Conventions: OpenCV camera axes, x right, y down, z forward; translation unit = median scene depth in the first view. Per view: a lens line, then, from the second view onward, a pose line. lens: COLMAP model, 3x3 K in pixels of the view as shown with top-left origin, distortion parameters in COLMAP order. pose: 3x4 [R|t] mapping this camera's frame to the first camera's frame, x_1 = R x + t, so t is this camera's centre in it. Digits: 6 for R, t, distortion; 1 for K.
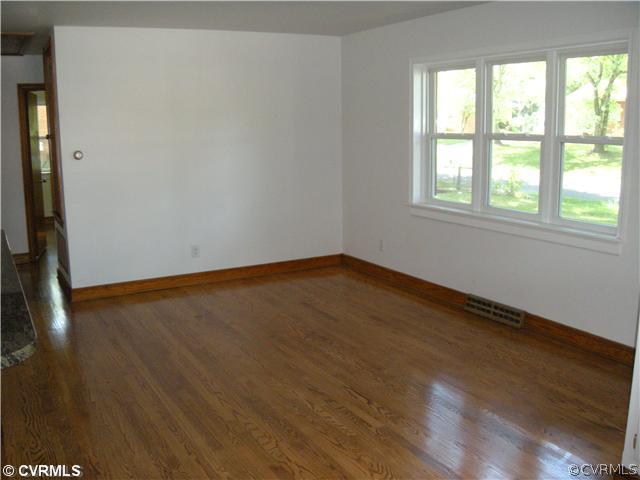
lens RADIAL K [[628.5, 0, 320.0], [0, 628.5, 240.0], [0, 0, 1]] dist [-0.258653, 0.282016]
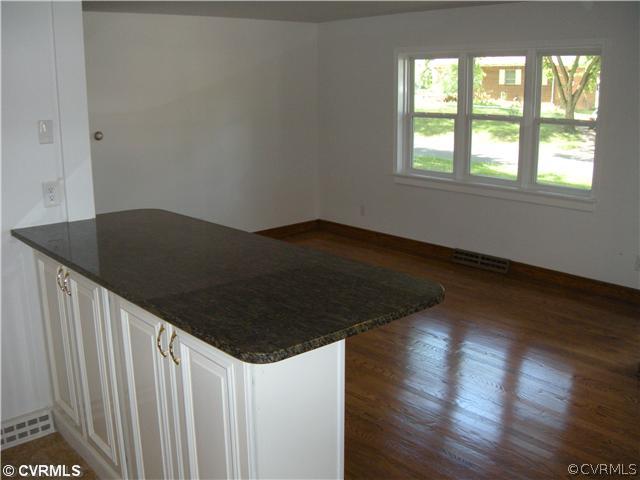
lens RADIAL K [[628.5, 0, 320.0], [0, 628.5, 240.0], [0, 0, 1]] dist [-0.258653, 0.282016]
pose [[0.972360, -0.050968, 0.227854, -0.290345], [0.037898, 0.997395, 0.061378, -0.012708], [-0.230389, -0.051046, 0.971759, -0.107173]]
